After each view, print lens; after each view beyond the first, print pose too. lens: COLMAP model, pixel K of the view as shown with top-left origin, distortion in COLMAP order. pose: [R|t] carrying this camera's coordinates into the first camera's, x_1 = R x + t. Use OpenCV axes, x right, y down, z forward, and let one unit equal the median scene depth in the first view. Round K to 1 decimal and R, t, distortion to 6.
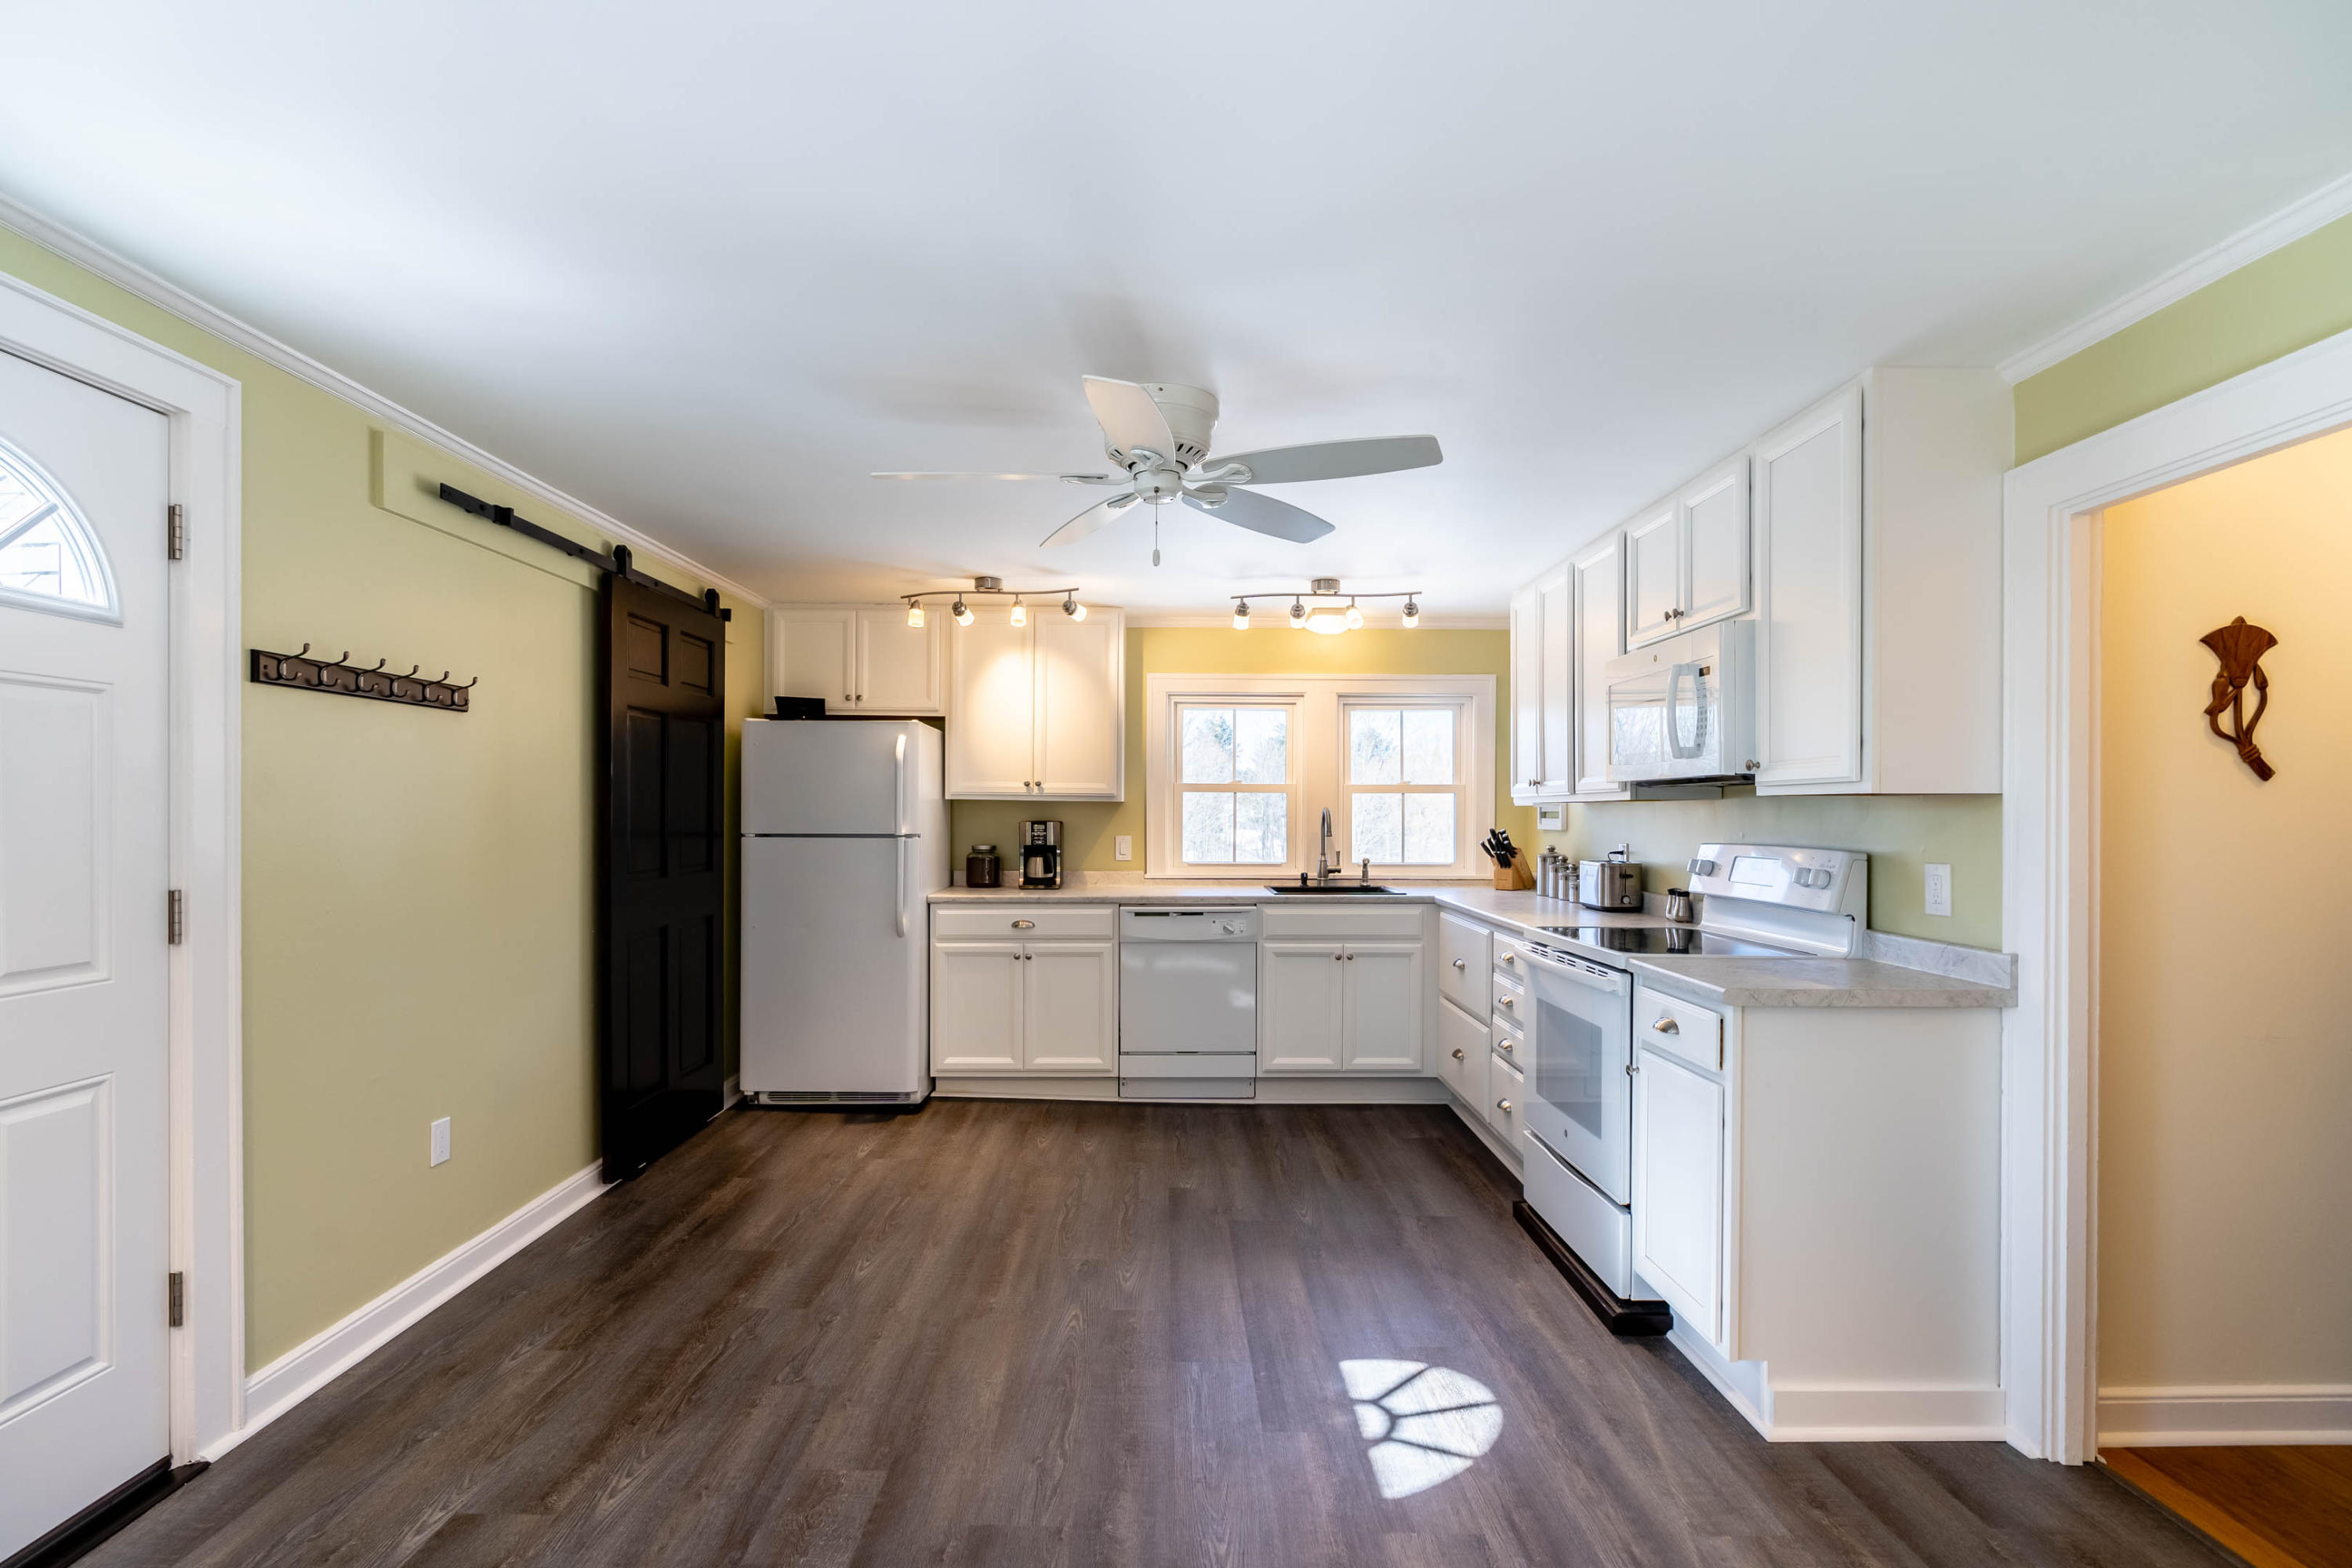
lens RADIAL K [[1093.8, 0, 1183.9], [0, 1093.8, 805.3], [0, 0, 1]] dist [-0.023756, 0.007716]
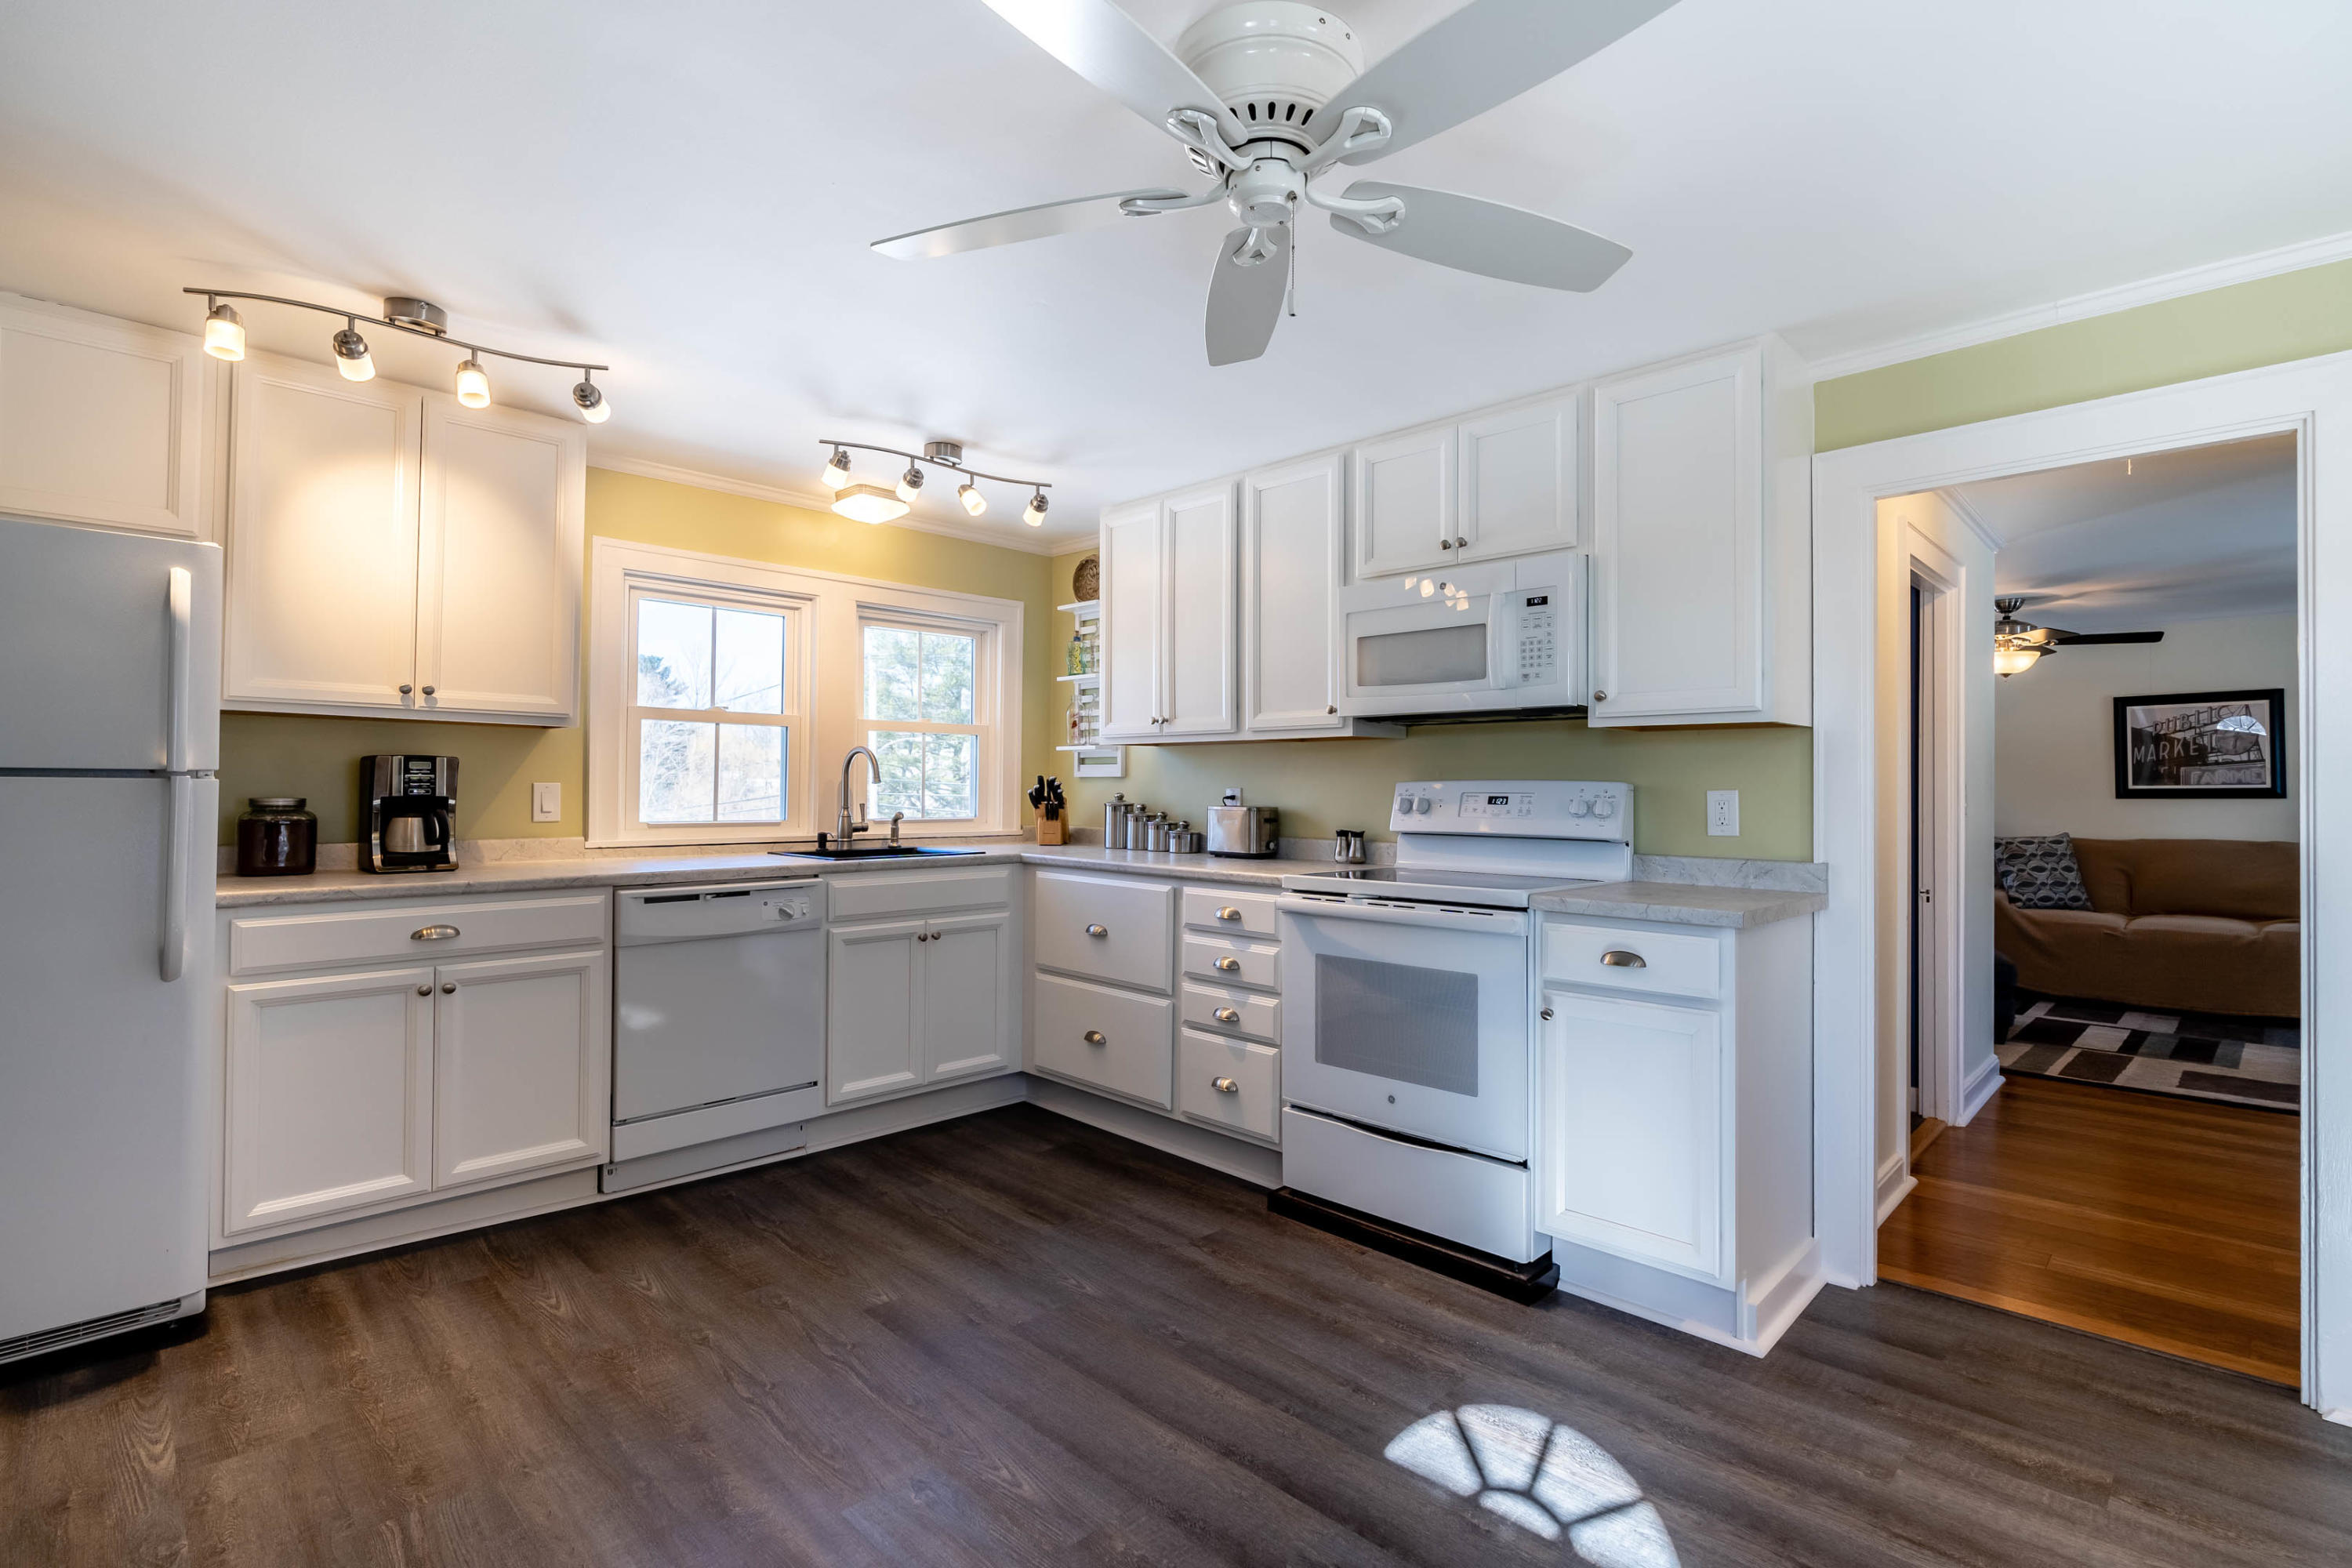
lens RADIAL K [[1093.8, 0, 1195.7], [0, 1093.8, 766.2], [0, 0, 1]] dist [-0.023756, 0.007716]
pose [[0.694930, 0.015546, 0.718909, -0.283606], [-0.008857, 0.999875, -0.013061, 0.026569], [-0.719022, 0.002709, 0.694982, 0.330582]]
